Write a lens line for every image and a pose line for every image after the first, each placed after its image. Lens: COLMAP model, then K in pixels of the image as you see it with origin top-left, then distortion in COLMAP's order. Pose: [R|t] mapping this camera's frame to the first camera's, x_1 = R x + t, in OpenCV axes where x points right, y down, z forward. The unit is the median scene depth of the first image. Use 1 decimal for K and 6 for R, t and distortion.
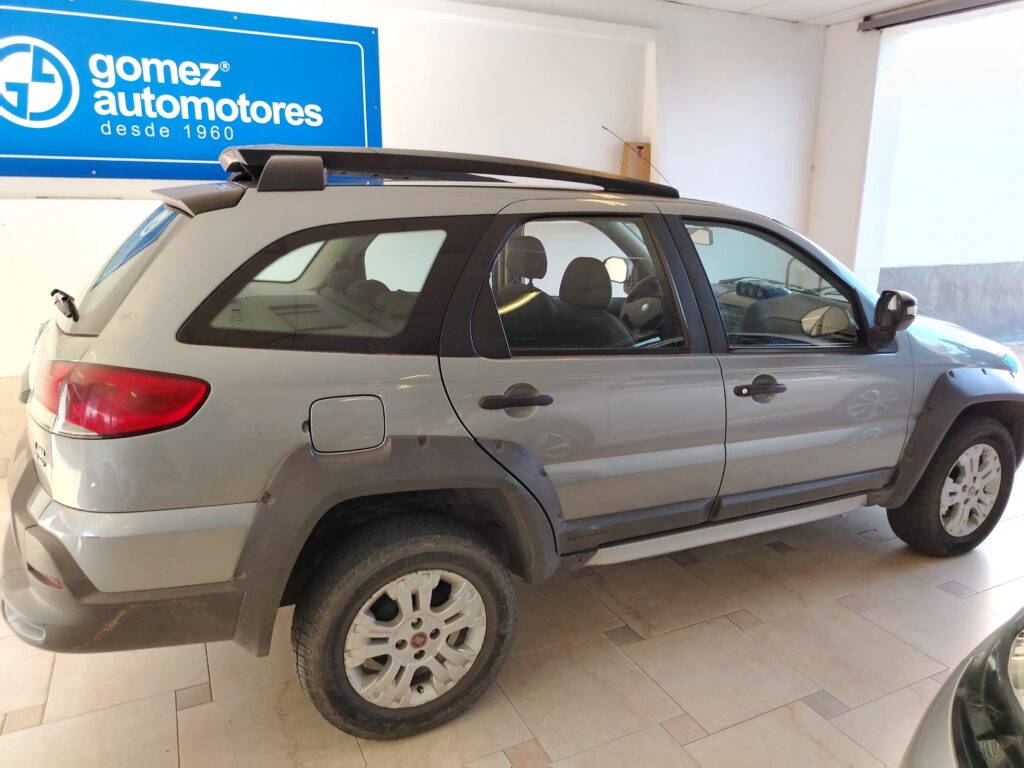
lens RADIAL K [[717.1, 0, 527.2], [0, 717.1, 369.7], [0, 0, 1]] dist [0.012328, -0.012225]
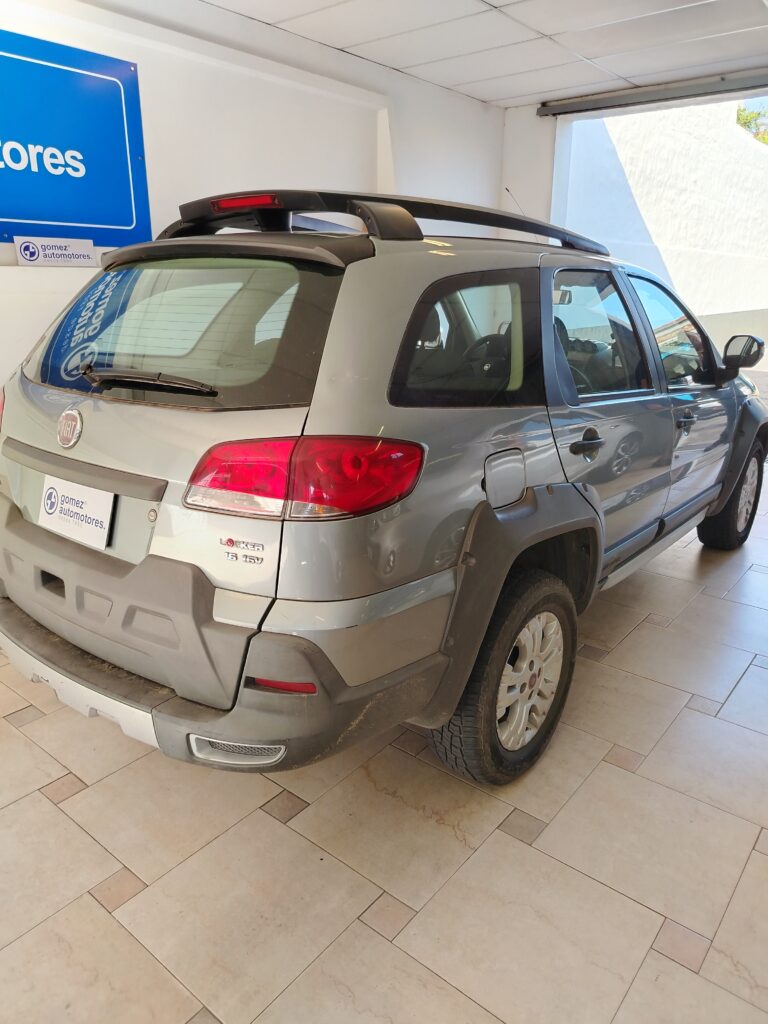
lens RADIAL K [[717.1, 0, 391.1], [0, 717.1, 502.3], [0, 0, 1]] dist [0.012328, -0.012225]
pose [[0.908236, -0.128839, 0.398131, -0.374014], [0.101076, 0.990795, 0.090052, 0.000586], [-0.406069, -0.041547, 0.912898, 0.068780]]
